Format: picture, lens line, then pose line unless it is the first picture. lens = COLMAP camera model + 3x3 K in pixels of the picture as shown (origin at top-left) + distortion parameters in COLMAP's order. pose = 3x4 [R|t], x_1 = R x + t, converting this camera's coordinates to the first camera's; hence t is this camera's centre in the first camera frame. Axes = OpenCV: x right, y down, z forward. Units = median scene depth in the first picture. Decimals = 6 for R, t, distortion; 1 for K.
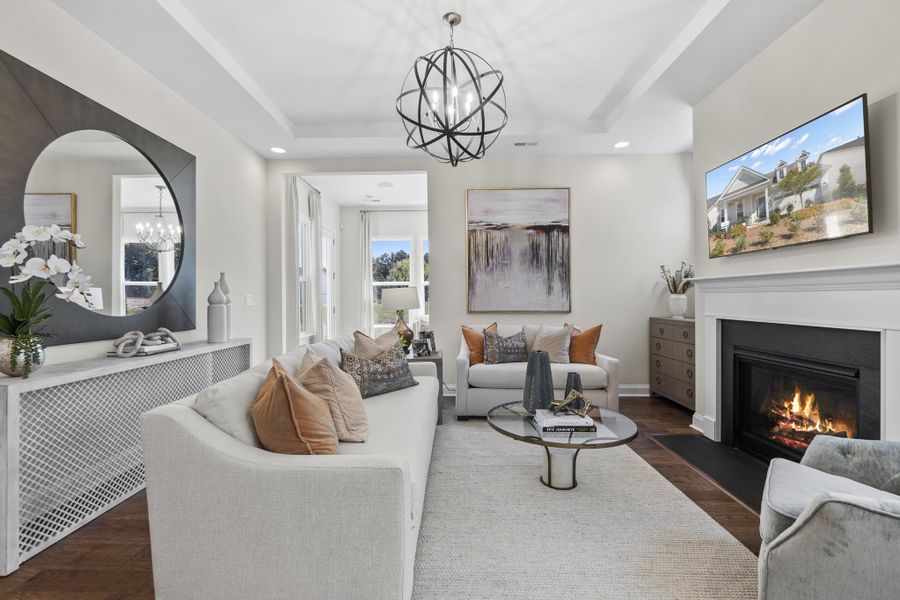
lens RADIAL K [[391.6, 0, 448.6], [0, 391.6, 298.0], [0, 0, 1]] dist [-0.000748, 0.001438]
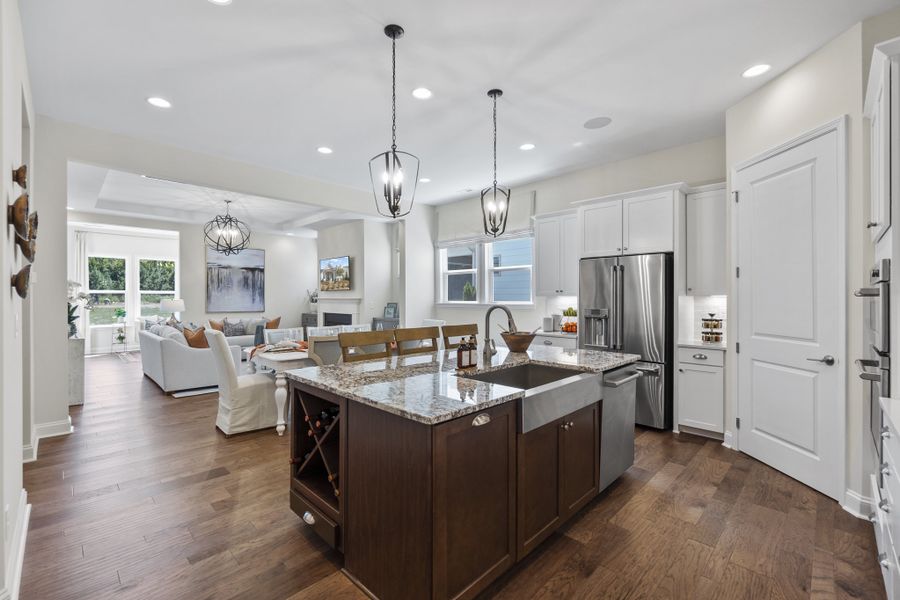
lens RADIAL K [[391.6, 0, 448.0], [0, 391.6, 298.3], [0, 0, 1]] dist [-0.000748, 0.001438]
pose [[0.697713, 0.009358, 0.716316, -0.572061], [-0.005940, 0.999956, -0.007277, -0.028130], [-0.716352, 0.000822, 0.697738, -1.307753]]
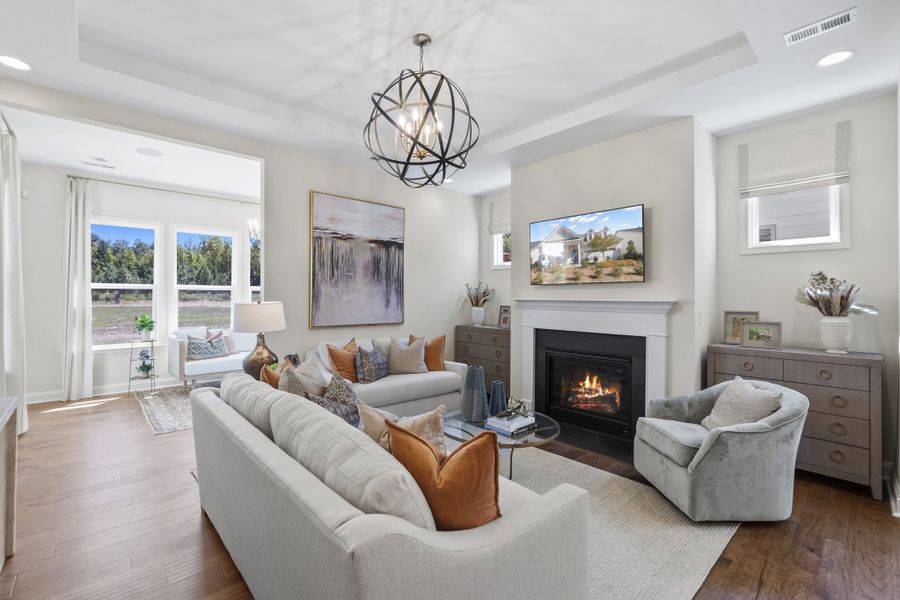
lens RADIAL K [[391.6, 0, 447.4], [0, 391.6, 294.0], [0, 0, 1]] dist [-0.000748, 0.001438]
pose [[0.728662, 0.016469, 0.684675, -0.412730], [-0.009824, 0.999859, -0.013595, -0.038432], [-0.684803, 0.003180, 0.728722, 0.158422]]
